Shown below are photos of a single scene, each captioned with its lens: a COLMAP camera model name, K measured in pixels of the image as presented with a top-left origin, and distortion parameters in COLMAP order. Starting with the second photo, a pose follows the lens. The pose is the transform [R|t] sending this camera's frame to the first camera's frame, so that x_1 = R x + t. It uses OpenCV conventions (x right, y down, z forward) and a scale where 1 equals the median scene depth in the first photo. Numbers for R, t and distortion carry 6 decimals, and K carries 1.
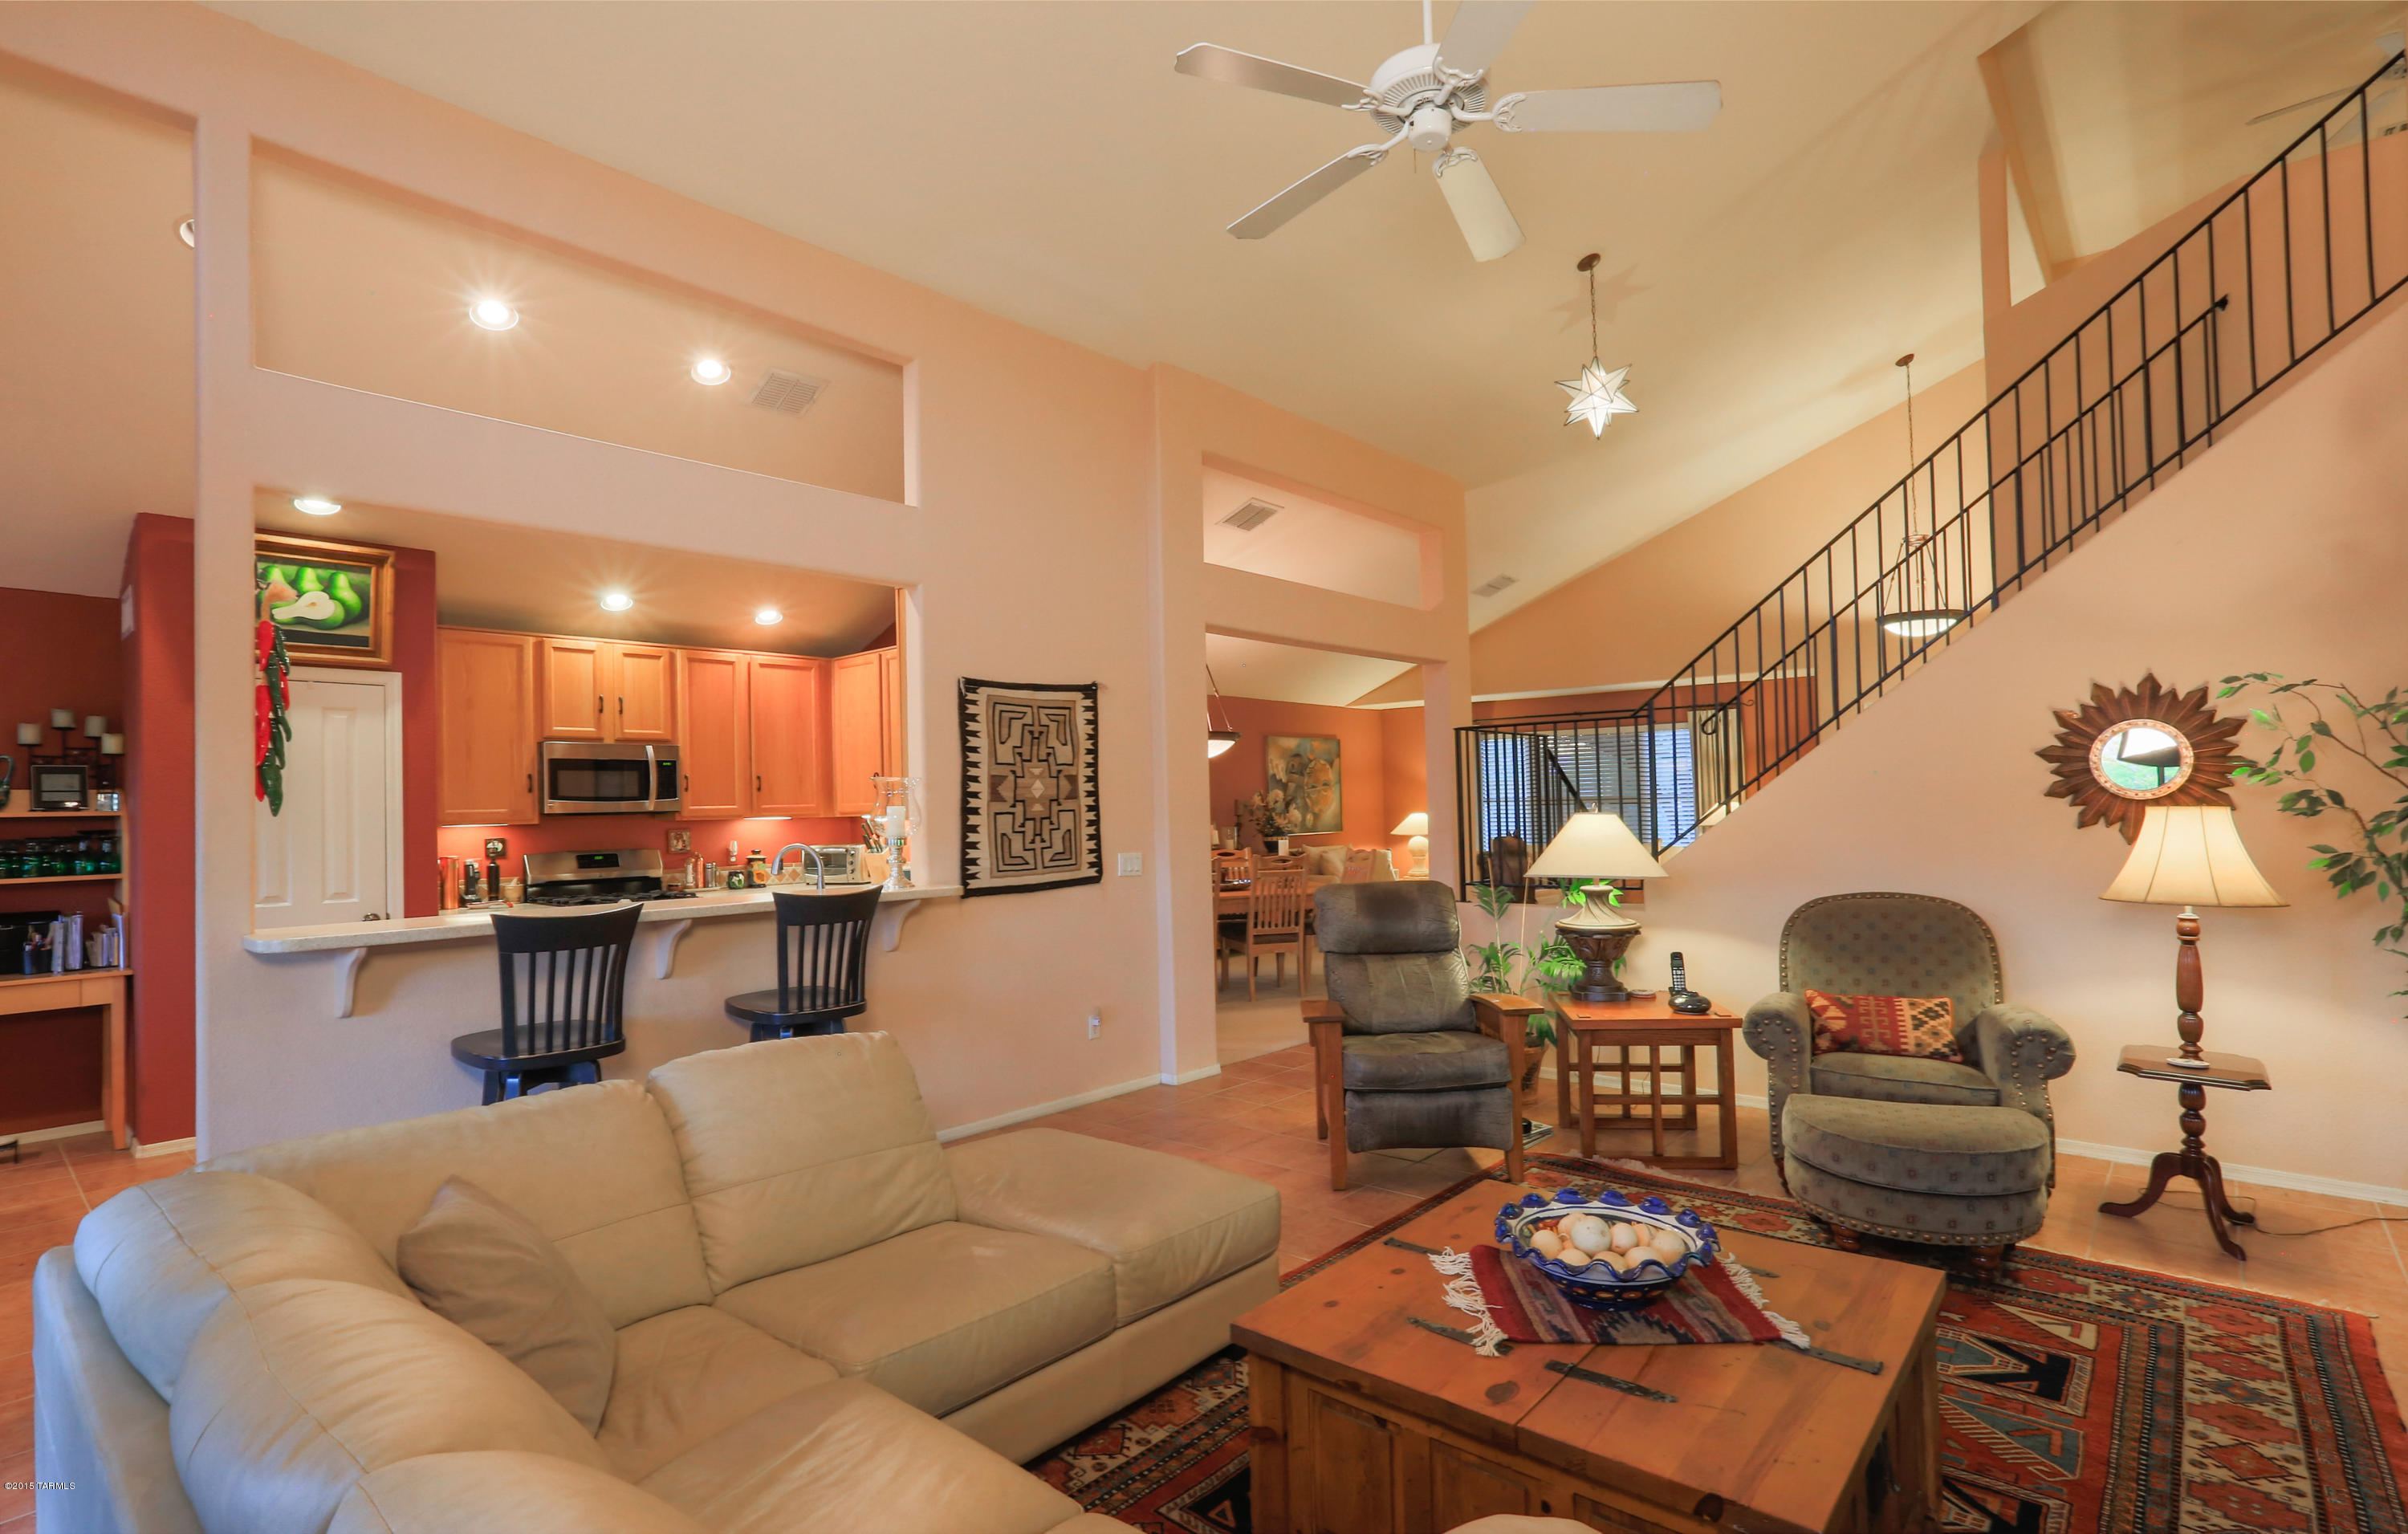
lens RADIAL K [[1146.8, 0, 1203.0], [0, 1146.8, 772.6], [0, 0, 1]] dist [-0.006275, 0.005387]
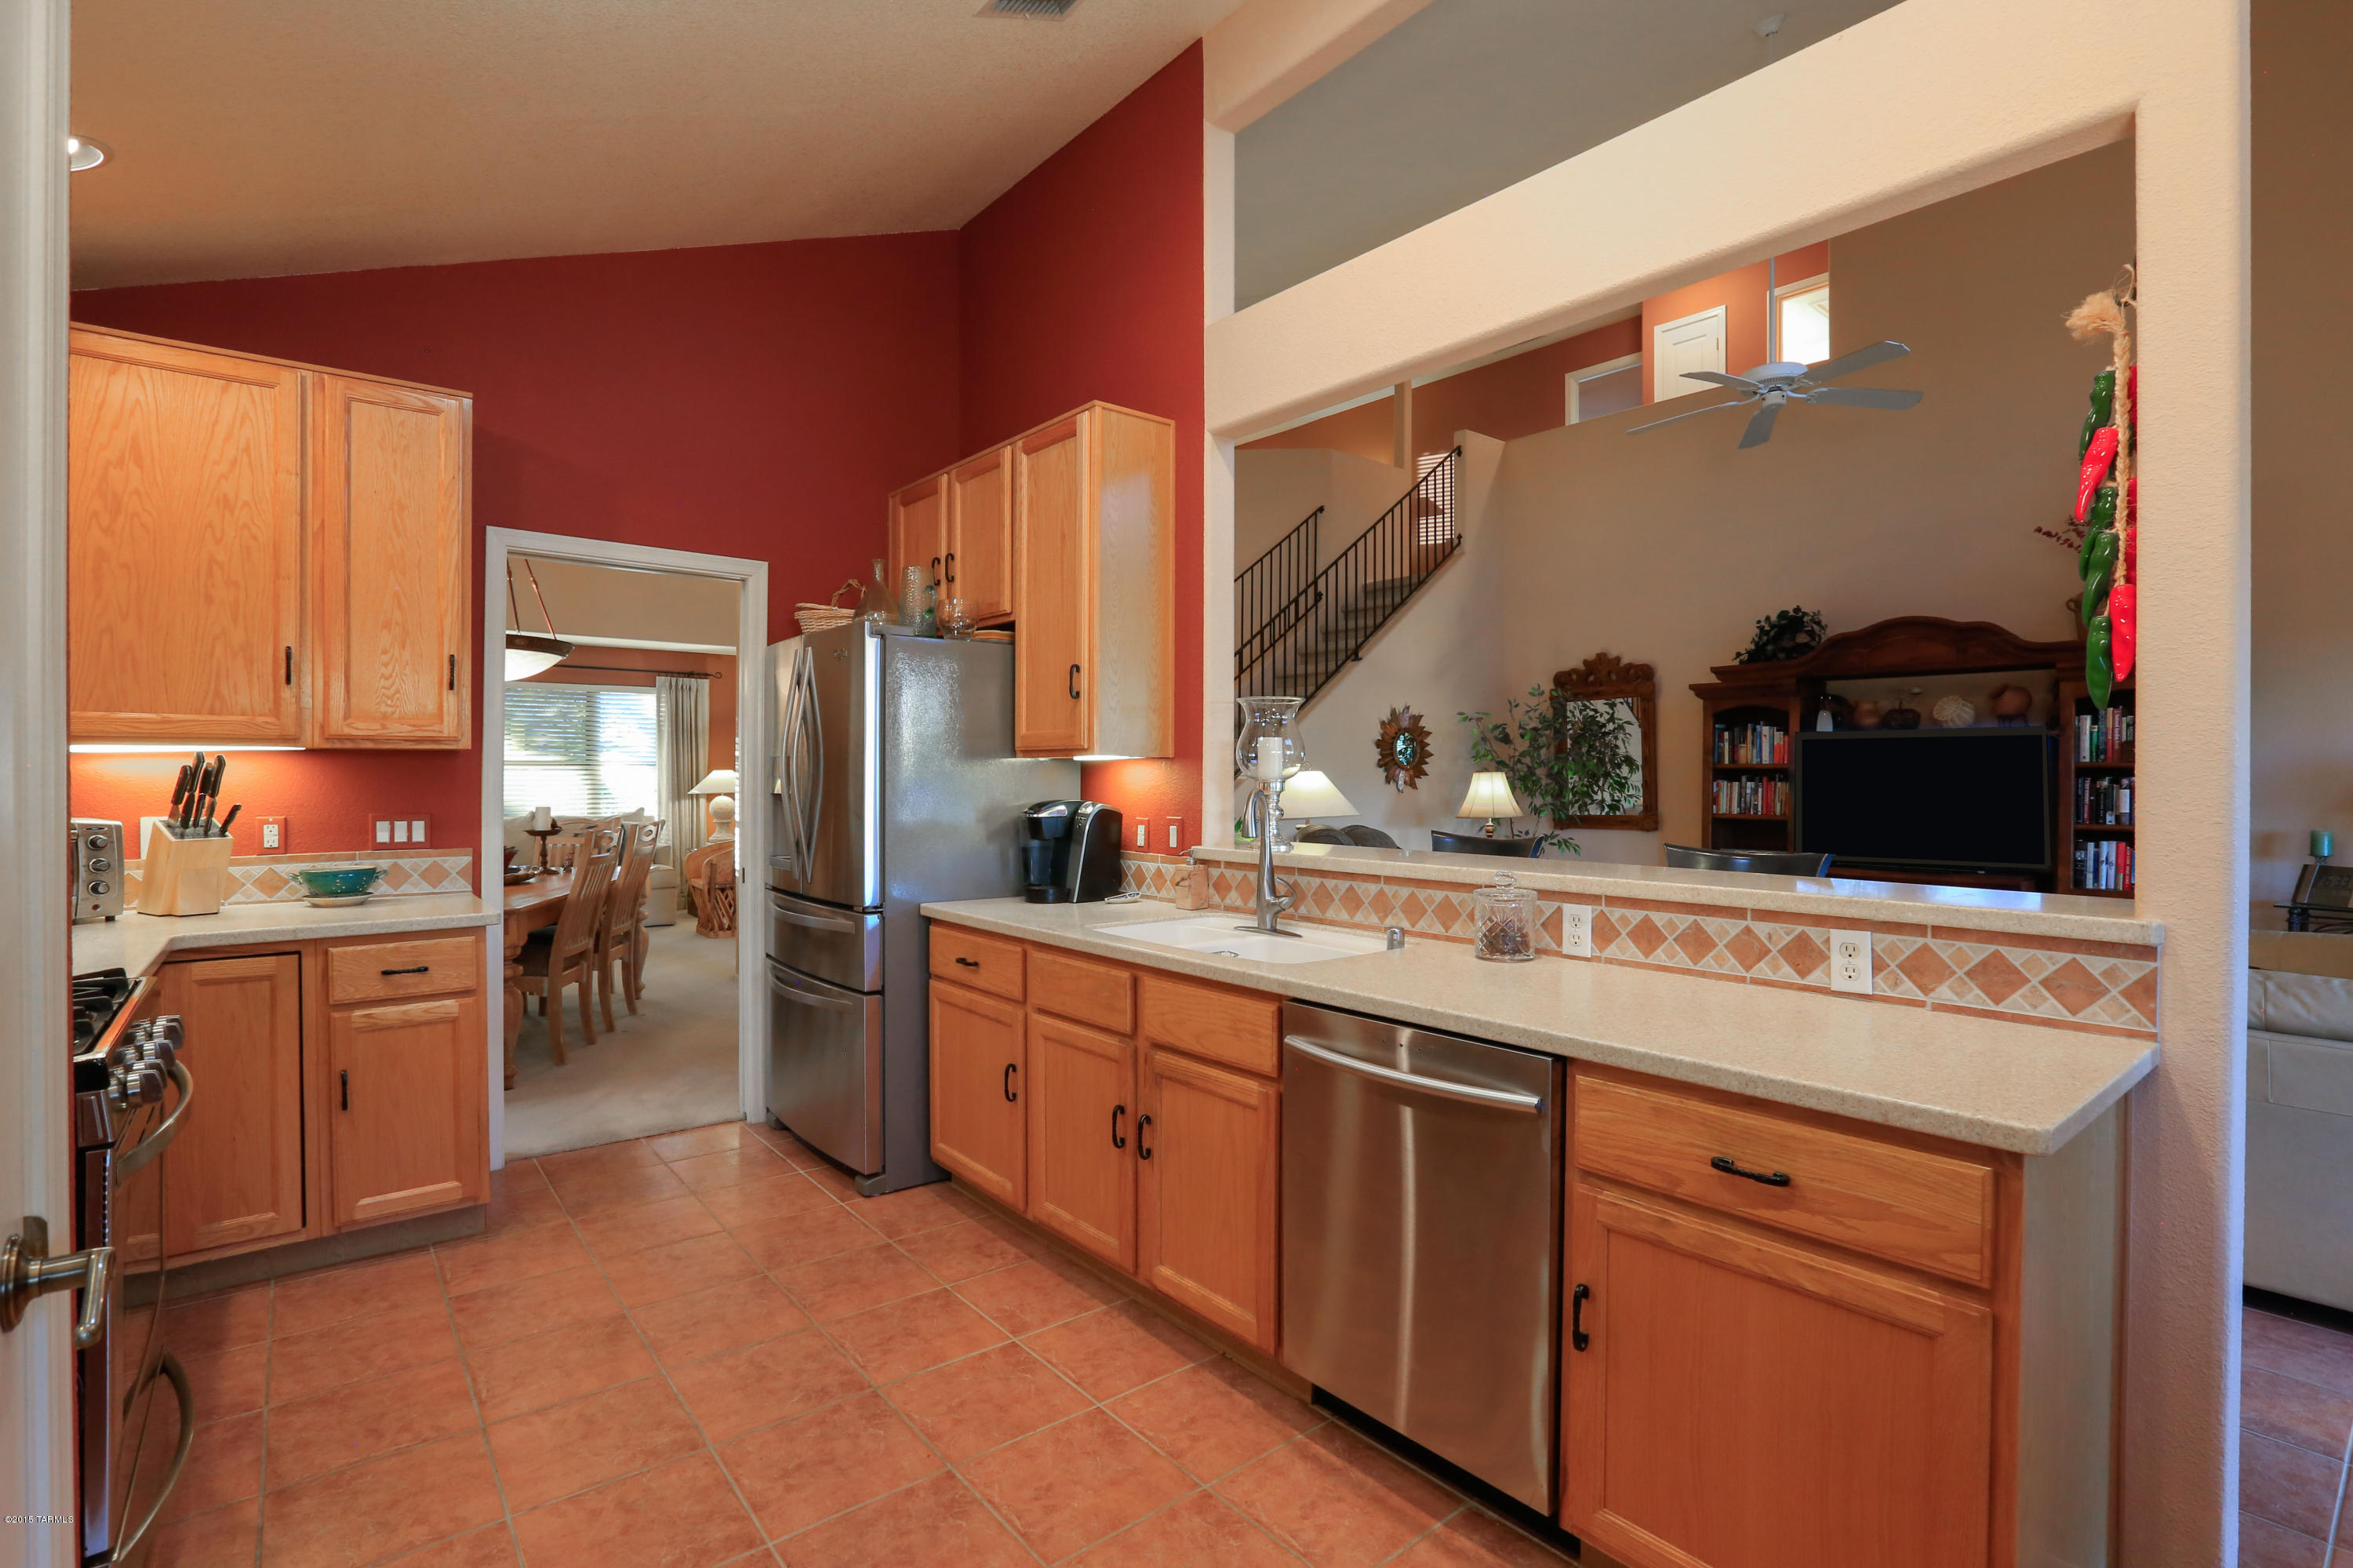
lens RADIAL K [[1071.3, 0, 1174.5], [0, 1071.3, 777.9], [0, 0, 1]] dist [-0.037069, 0.012011]
pose [[0.179797, 0.016455, 0.983566, -0.772192], [-0.035563, 0.999315, -0.010218, 0.052074], [-0.983061, -0.033142, 0.180259, 0.768888]]
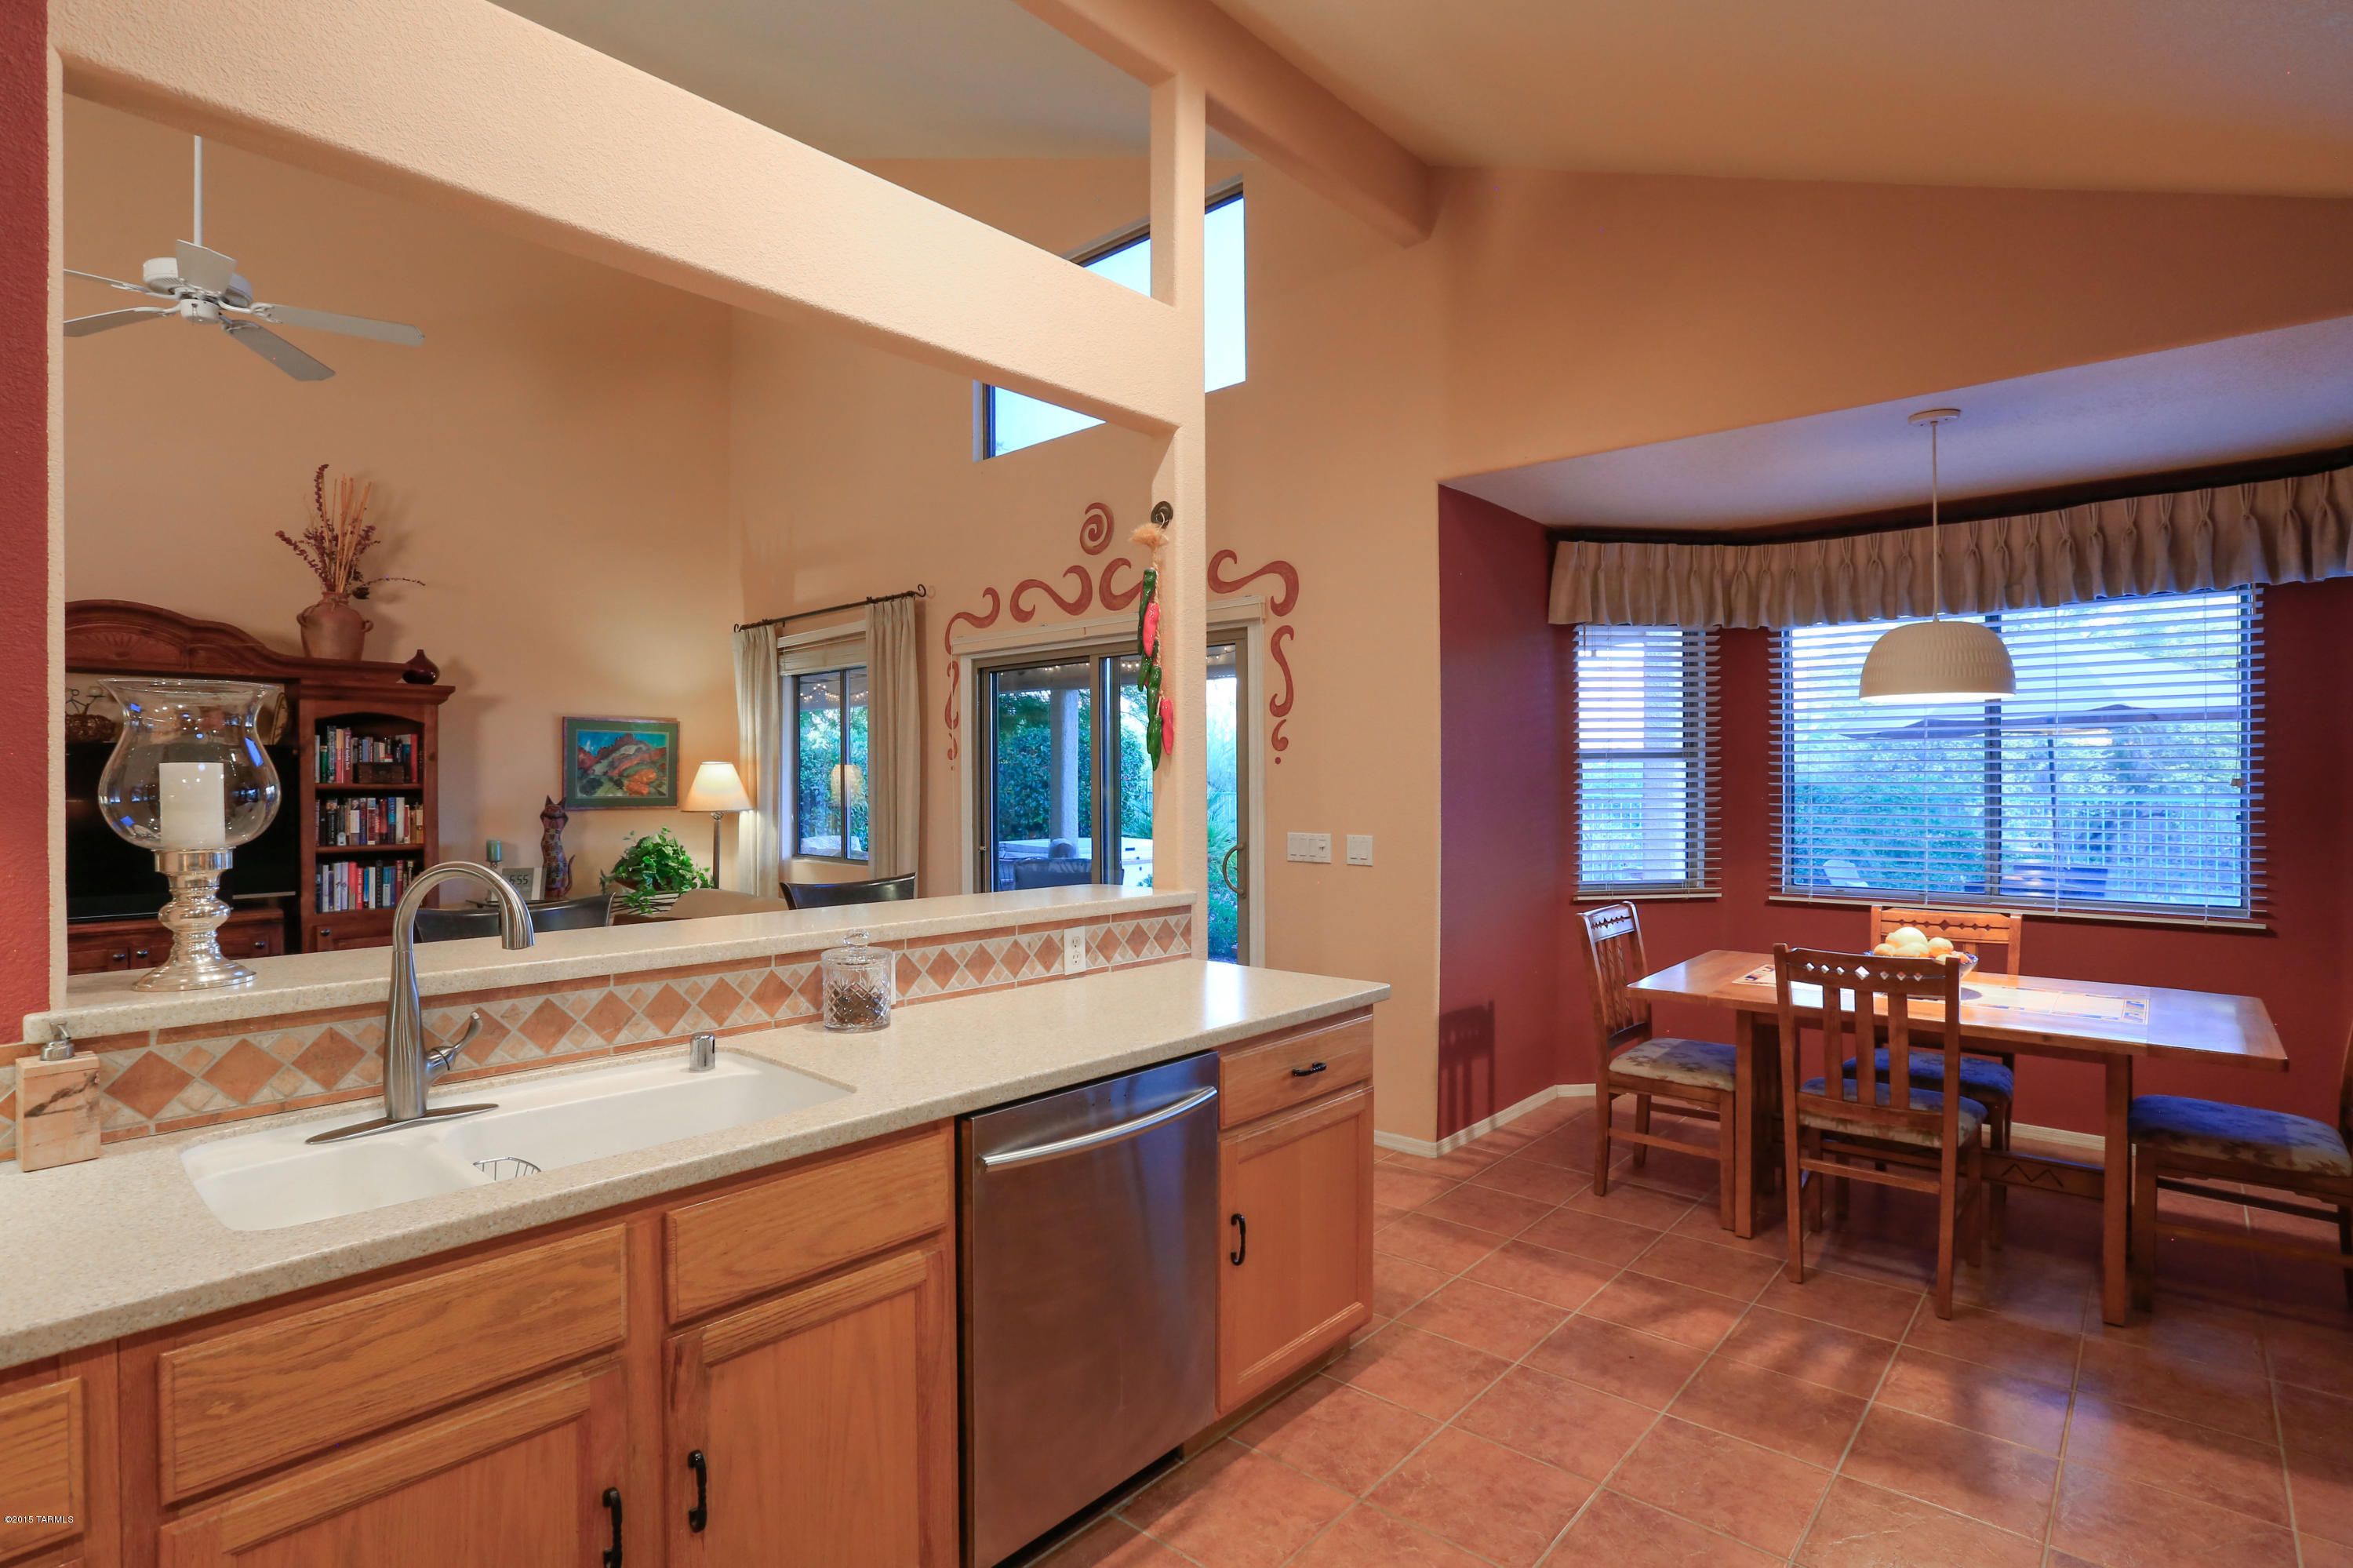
lens RADIAL K [[1148.3, 0, 1162.7], [0, 1148.3, 787.0], [0, 0, 1]] dist [-0.022283, 0.000299]
pose [[-0.998442, 0.020991, 0.051702, -0.486147], [0.019669, 0.999470, -0.025941, 0.042879], [-0.052219, -0.024884, -0.998326, 1.091681]]
